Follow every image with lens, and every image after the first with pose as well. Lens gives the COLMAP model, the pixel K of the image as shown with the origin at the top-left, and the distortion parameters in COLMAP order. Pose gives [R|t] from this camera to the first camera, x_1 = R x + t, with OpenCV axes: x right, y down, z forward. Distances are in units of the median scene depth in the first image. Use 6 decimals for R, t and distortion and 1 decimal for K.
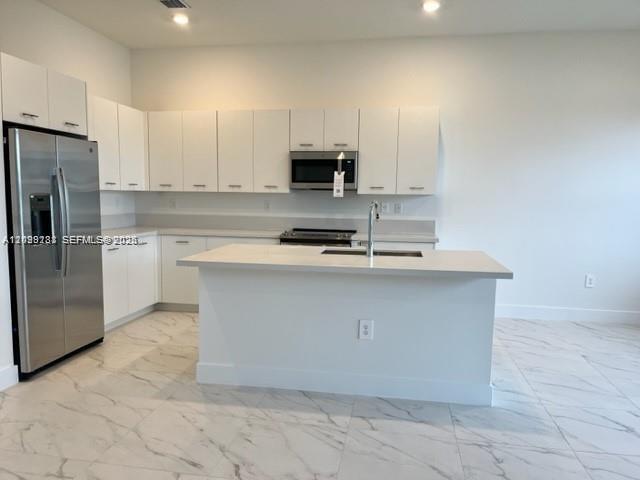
lens RADIAL K [[479.5, 0, 317.1], [0, 479.5, 242.6], [0, 0, 1]] dist [0.016113, -0.002285]
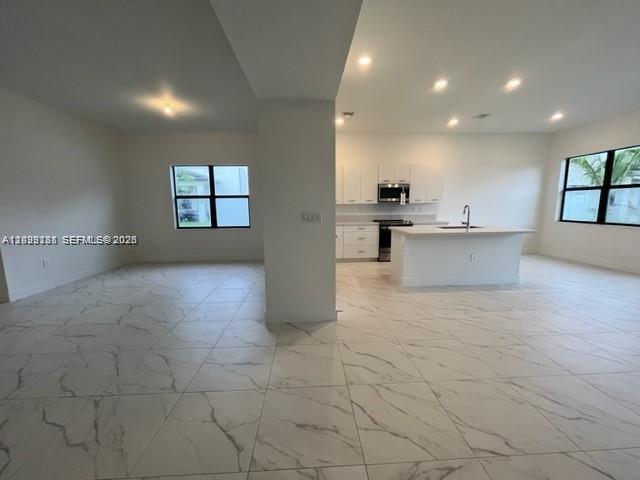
lens RADIAL K [[260.4, 0, 321.8], [0, 260.4, 239.3], [0, 0, 1]] dist [0.001065, 0.000239]
pose [[0.971750, -0.056006, 0.229270, -0.597939], [0.047816, 0.998009, 0.041127, -0.004312], [-0.231117, -0.029002, 0.972494, -0.076965]]
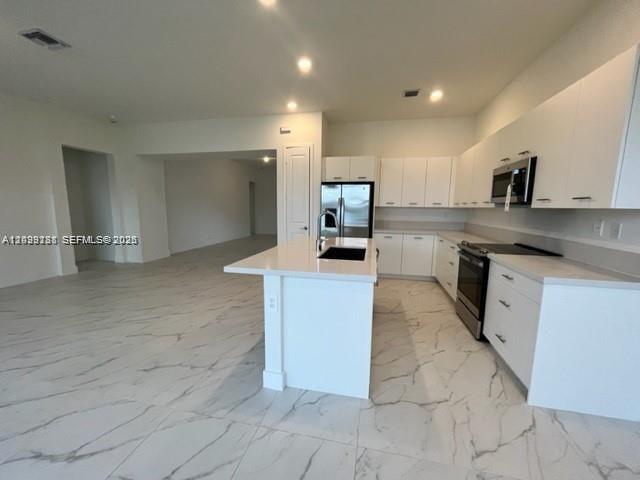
lens RADIAL K [[260.4, 0, 319.1], [0, 260.4, 240.1], [0, 0, 1]] dist [0.001065, 0.000239]
pose [[-0.031458, 0.114627, -0.992910, 0.561455], [-0.115065, 0.986382, 0.117519, -0.058370], [0.992860, 0.117946, -0.017840, 0.656583]]
